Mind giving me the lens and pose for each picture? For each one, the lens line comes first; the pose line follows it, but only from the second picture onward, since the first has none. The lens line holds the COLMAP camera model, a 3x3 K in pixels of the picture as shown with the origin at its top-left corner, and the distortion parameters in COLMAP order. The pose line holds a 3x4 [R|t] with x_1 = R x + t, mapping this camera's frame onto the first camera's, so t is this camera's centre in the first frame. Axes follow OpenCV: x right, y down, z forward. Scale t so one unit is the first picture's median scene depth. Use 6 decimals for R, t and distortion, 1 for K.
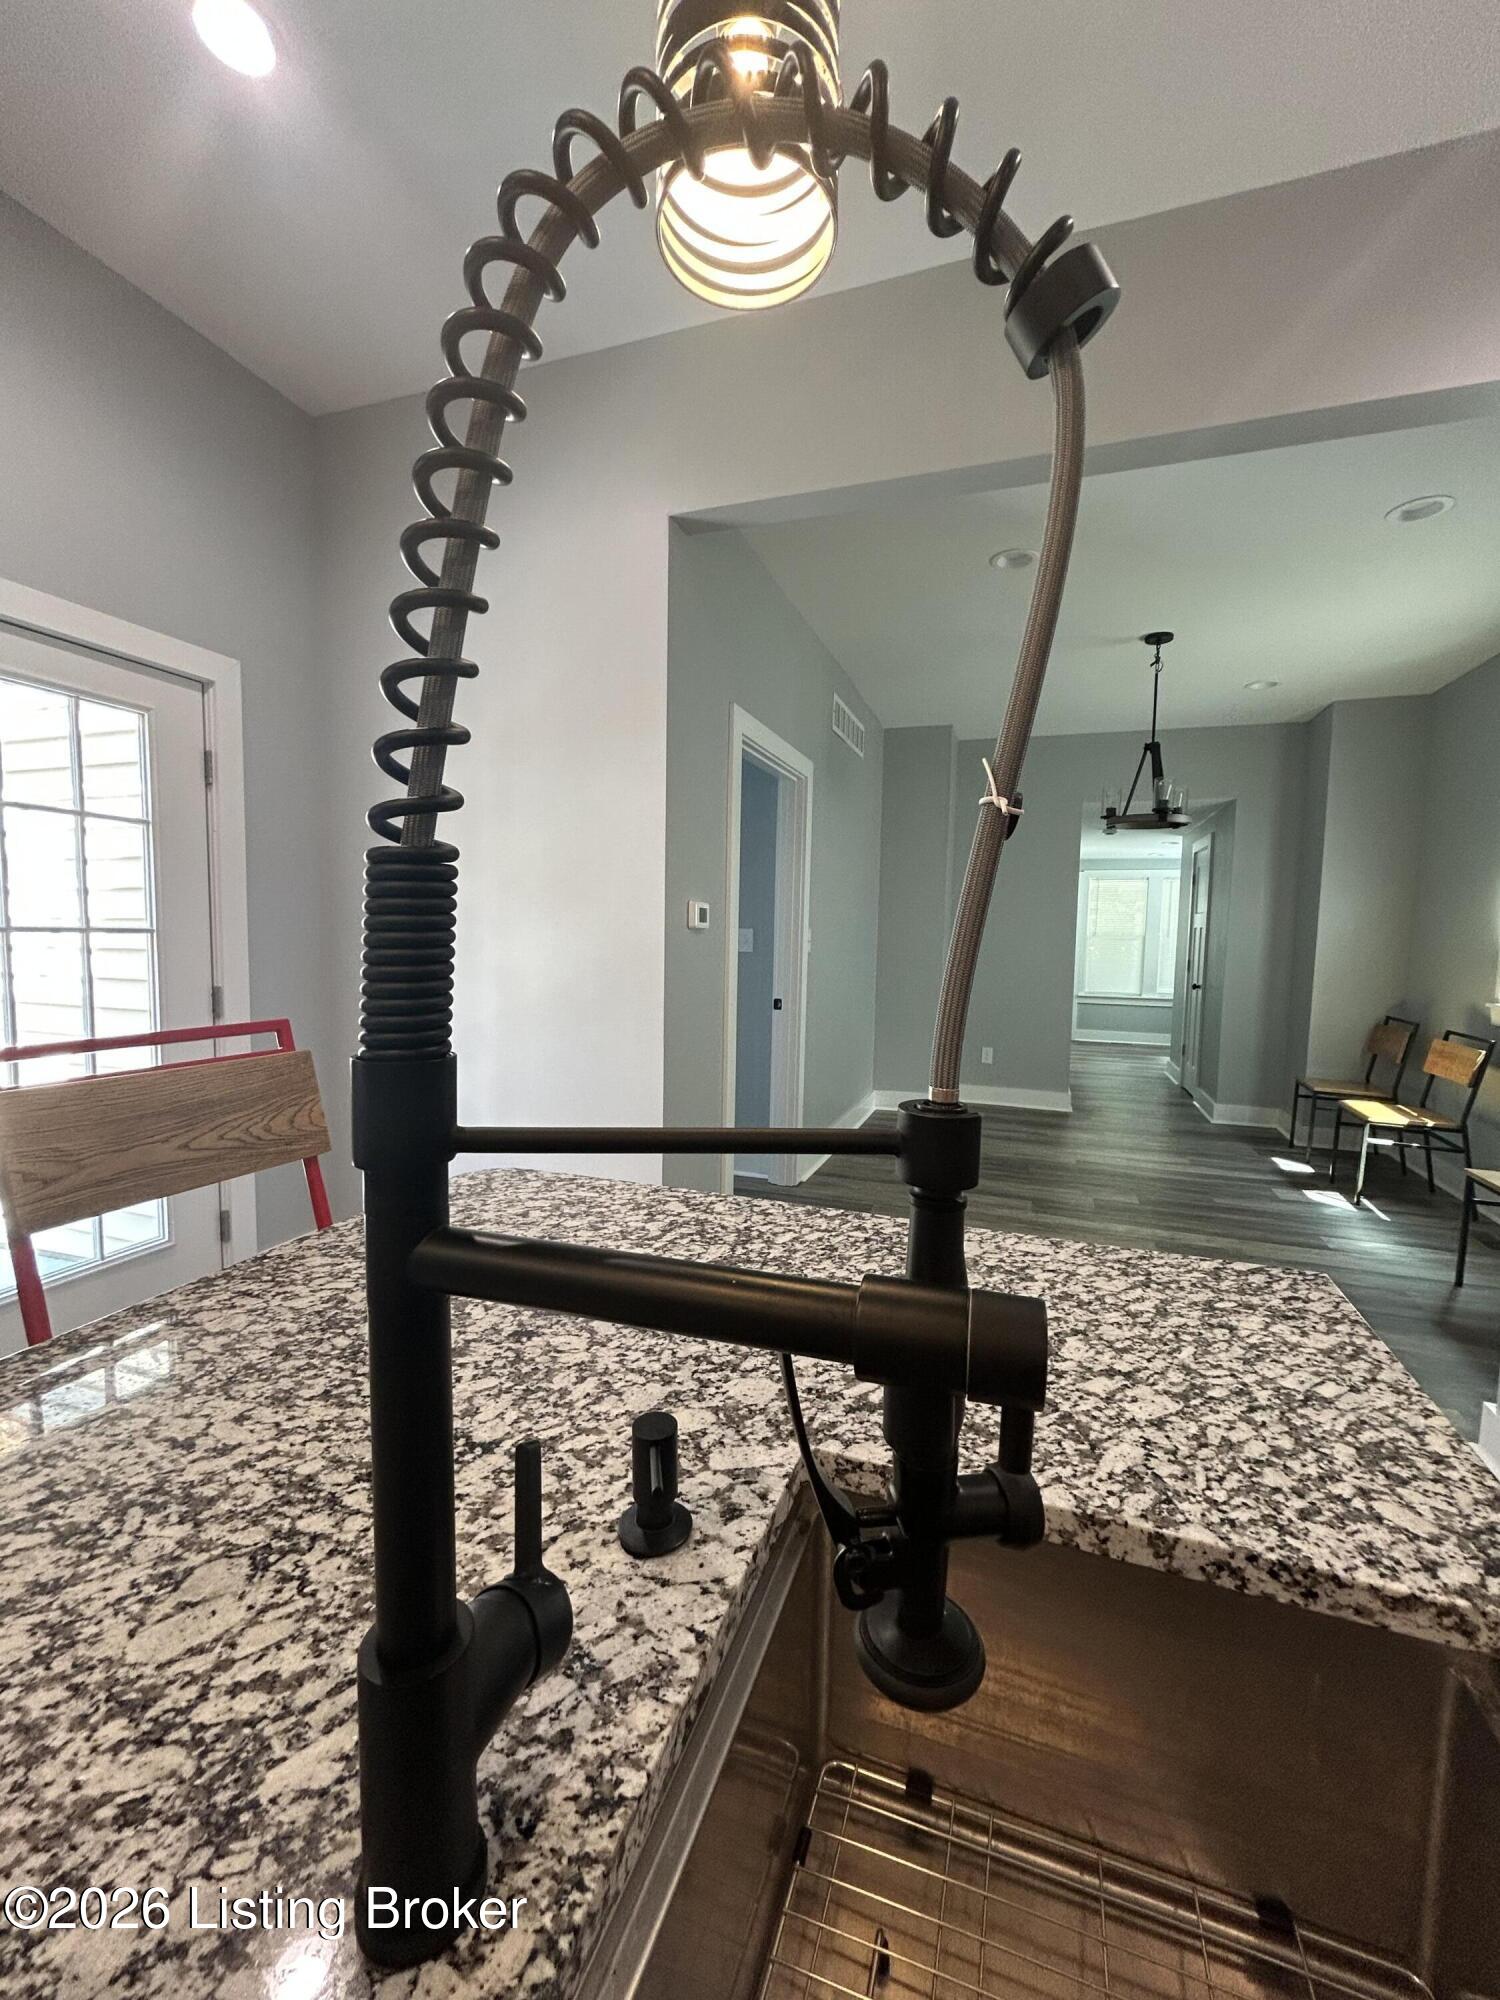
lens RADIAL K [[808.9, 0, 750.0], [0, 808.9, 1000.0], [0, 0, 1]] dist [-0.000188, 0.000656]
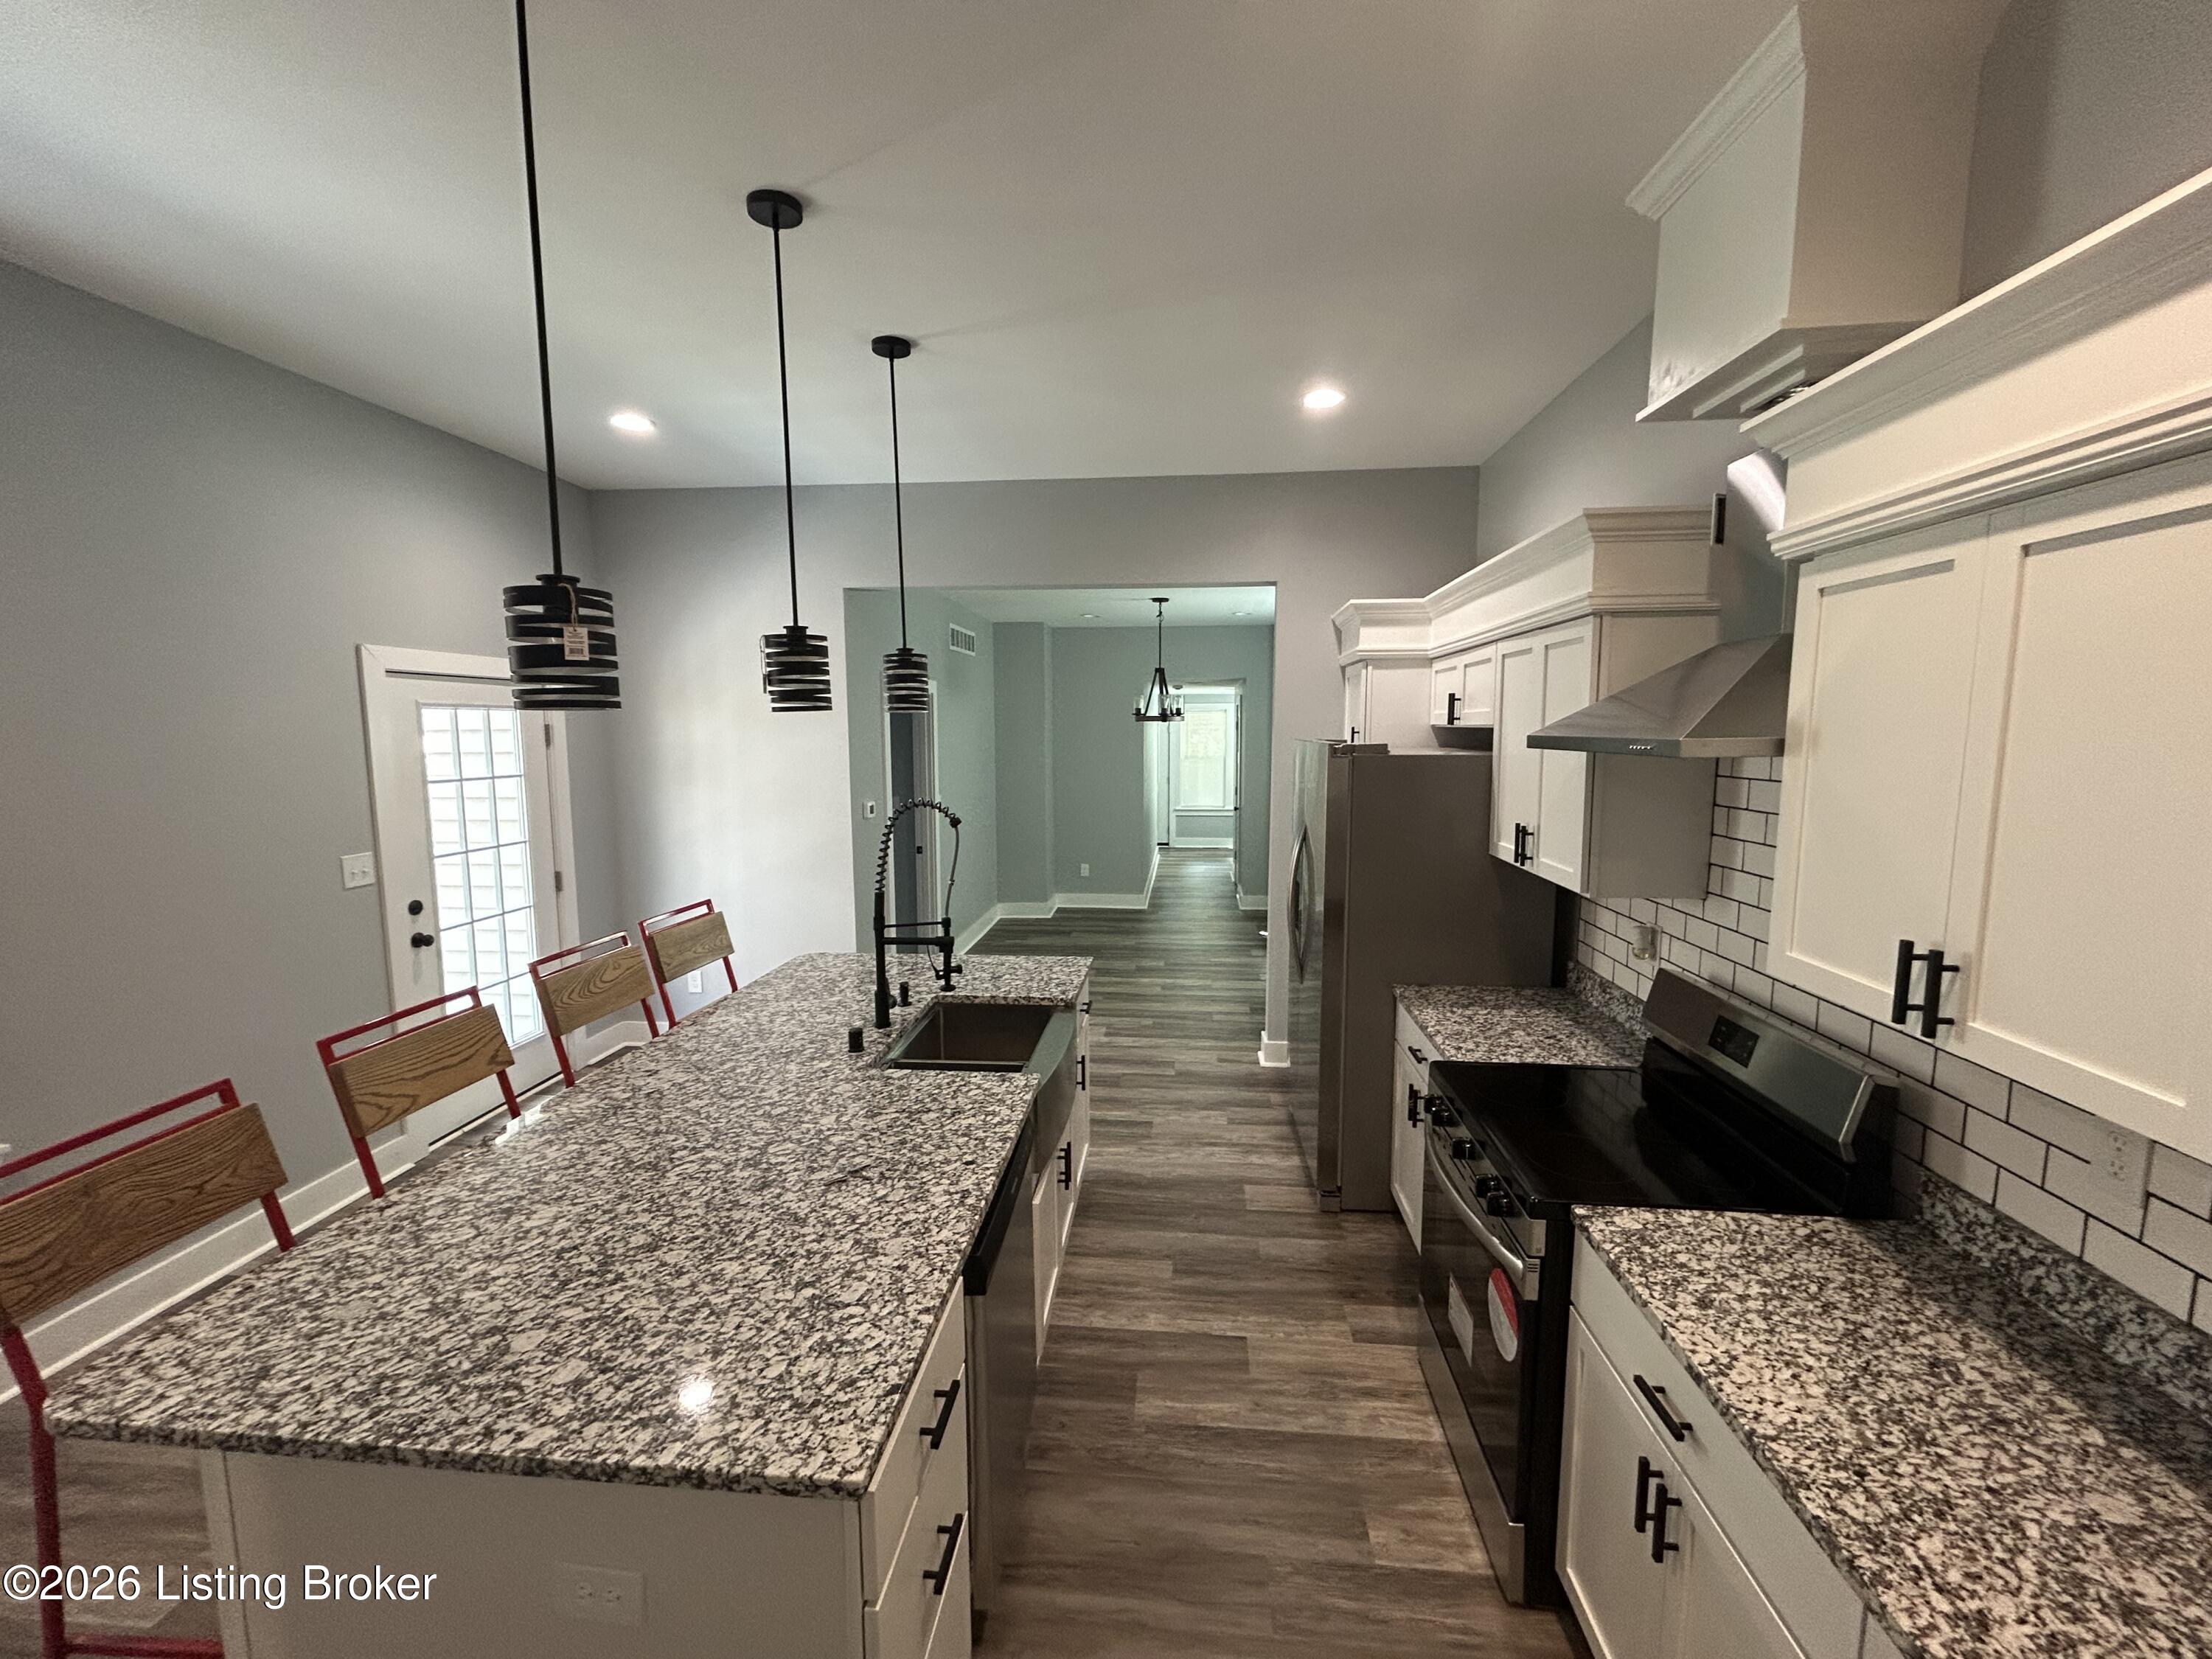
lens RADIAL K [[894.6, 0, 1101.2], [0, 894.6, 823.6], [0, 0, 1]] dist [-0.000188, 0.000656]
pose [[0.970656, -0.047064, 0.235822, -0.016920], [0.040639, 0.998660, 0.032036, -0.053356], [-0.237014, -0.021512, 0.971268, -0.417715]]
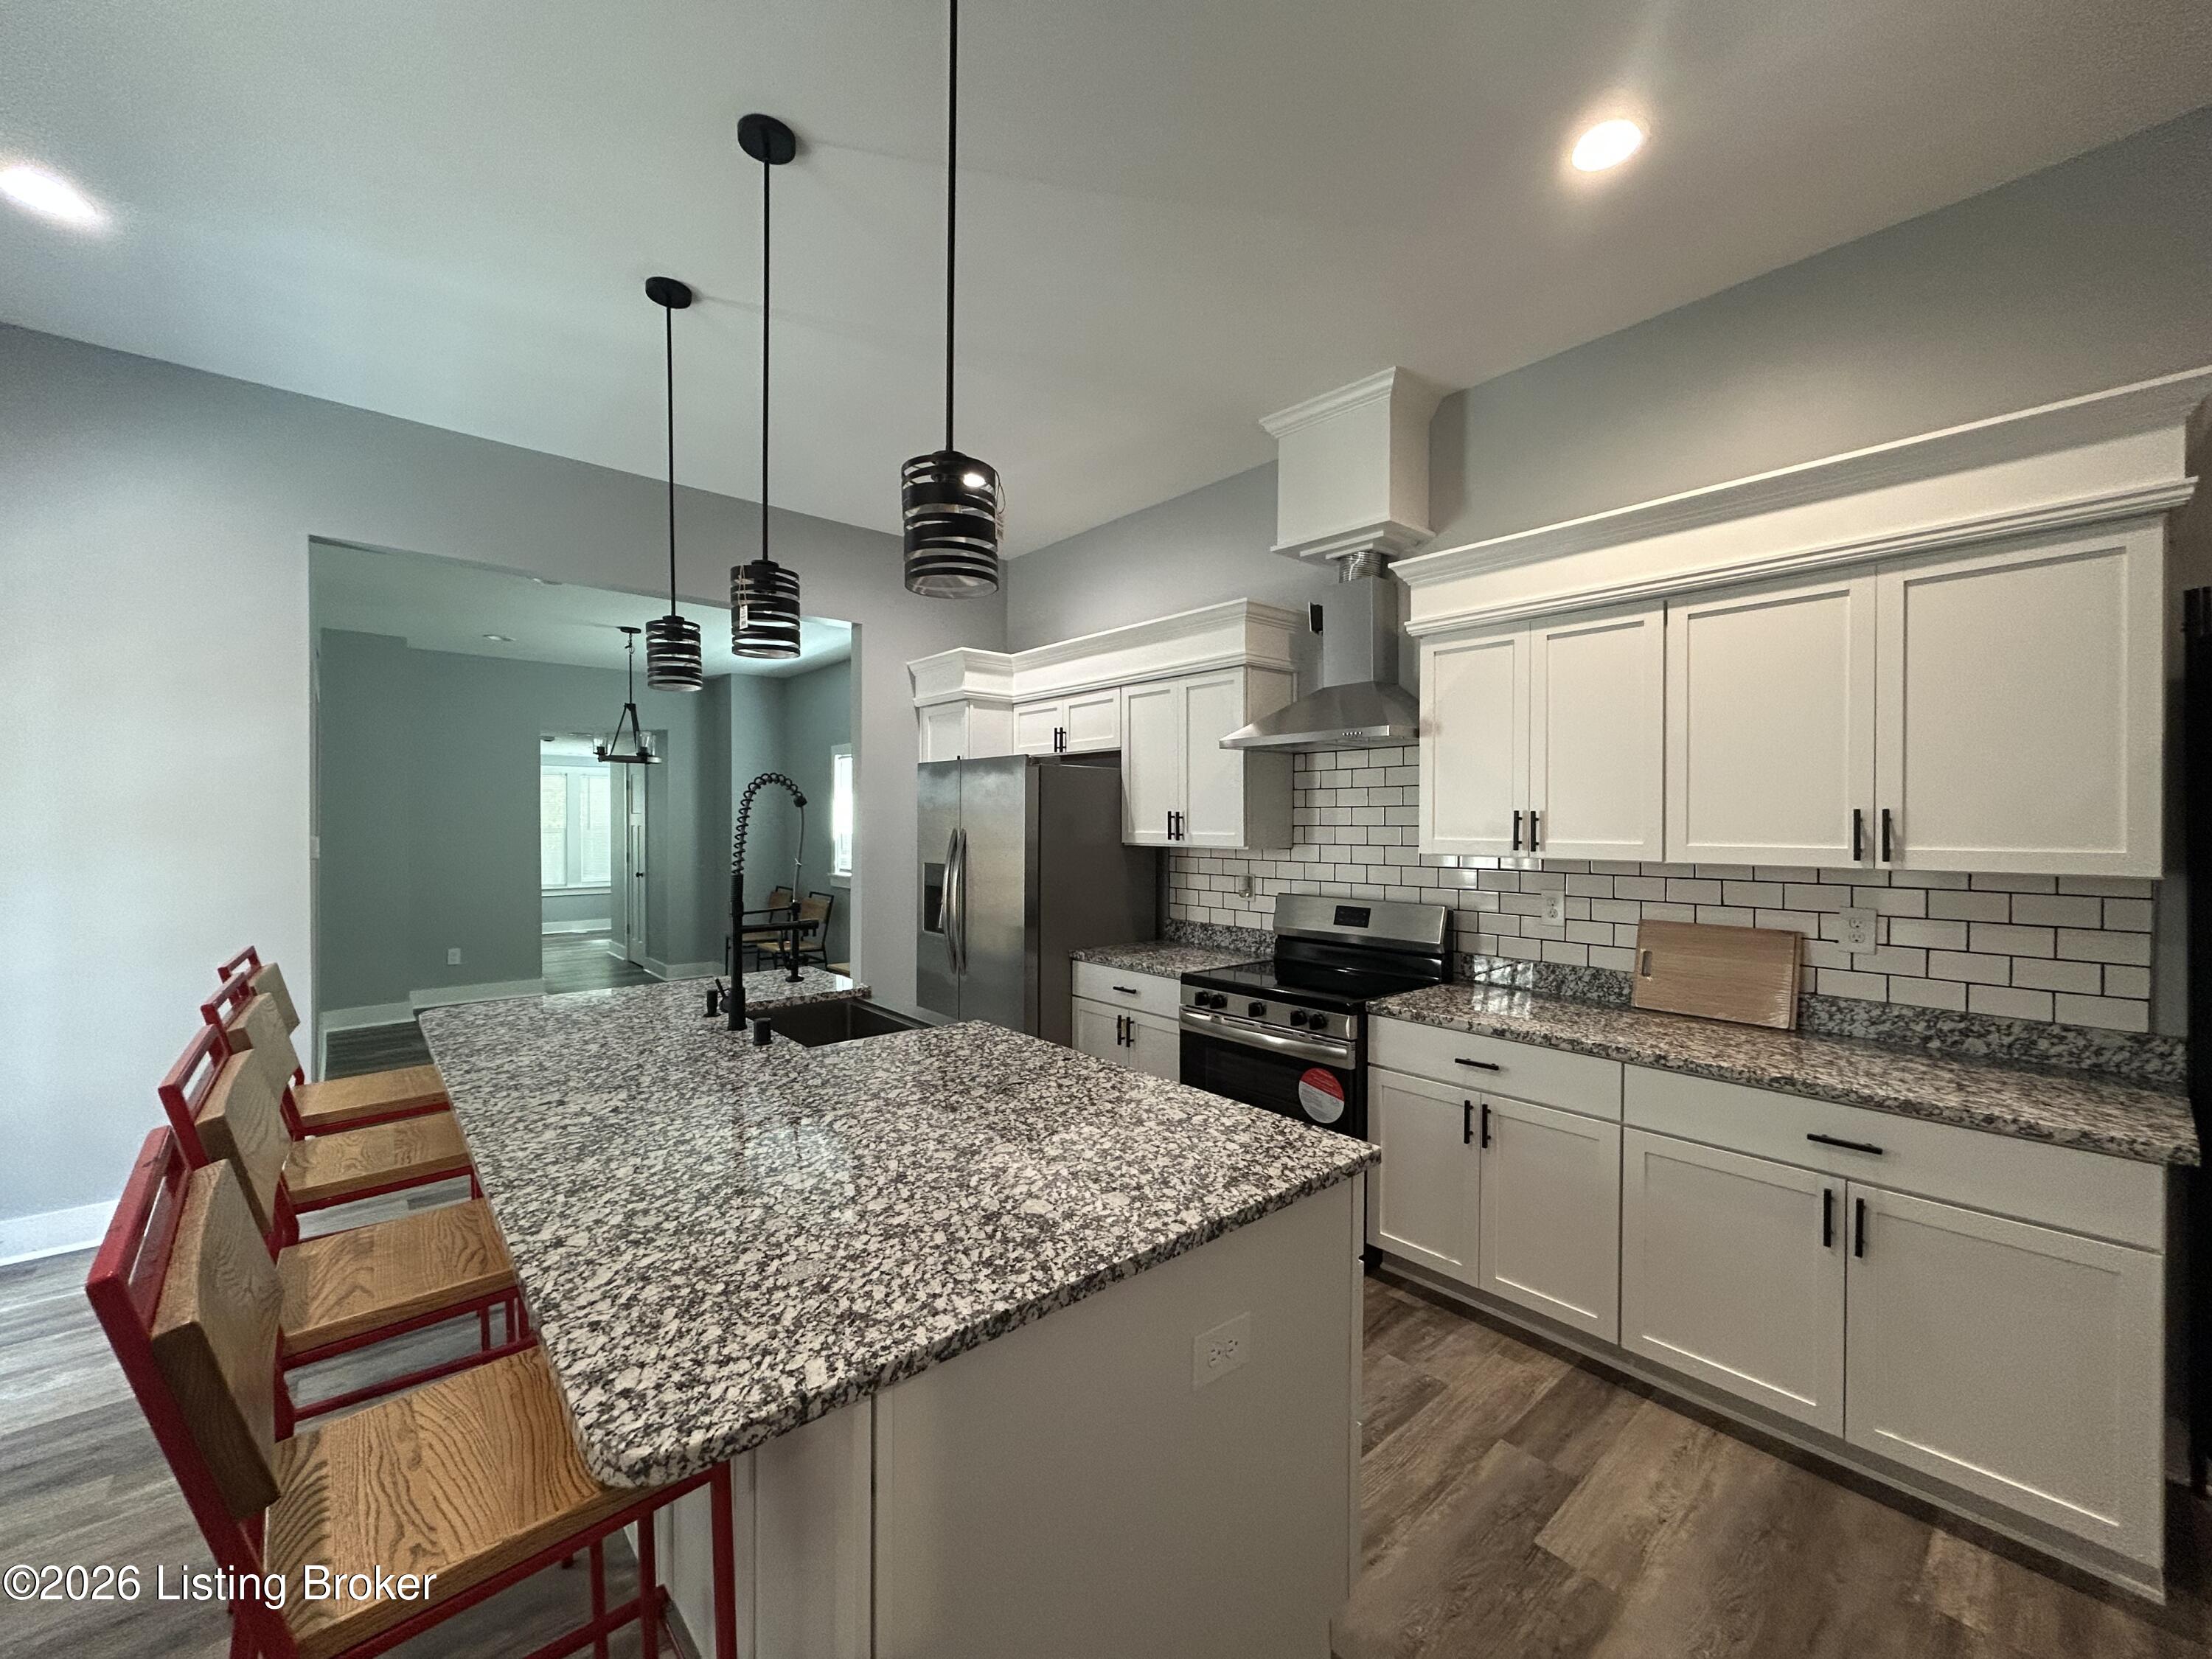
lens RADIAL K [[894.6, 0, 1101.2], [0, 894.6, 823.6], [0, 0, 1]] dist [-0.000188, 0.000656]
pose [[0.497766, -0.019417, 0.867094, -0.292448], [0.077871, 0.996712, -0.022383, -0.009695], [-0.863809, 0.078663, 0.497641, -0.297898]]
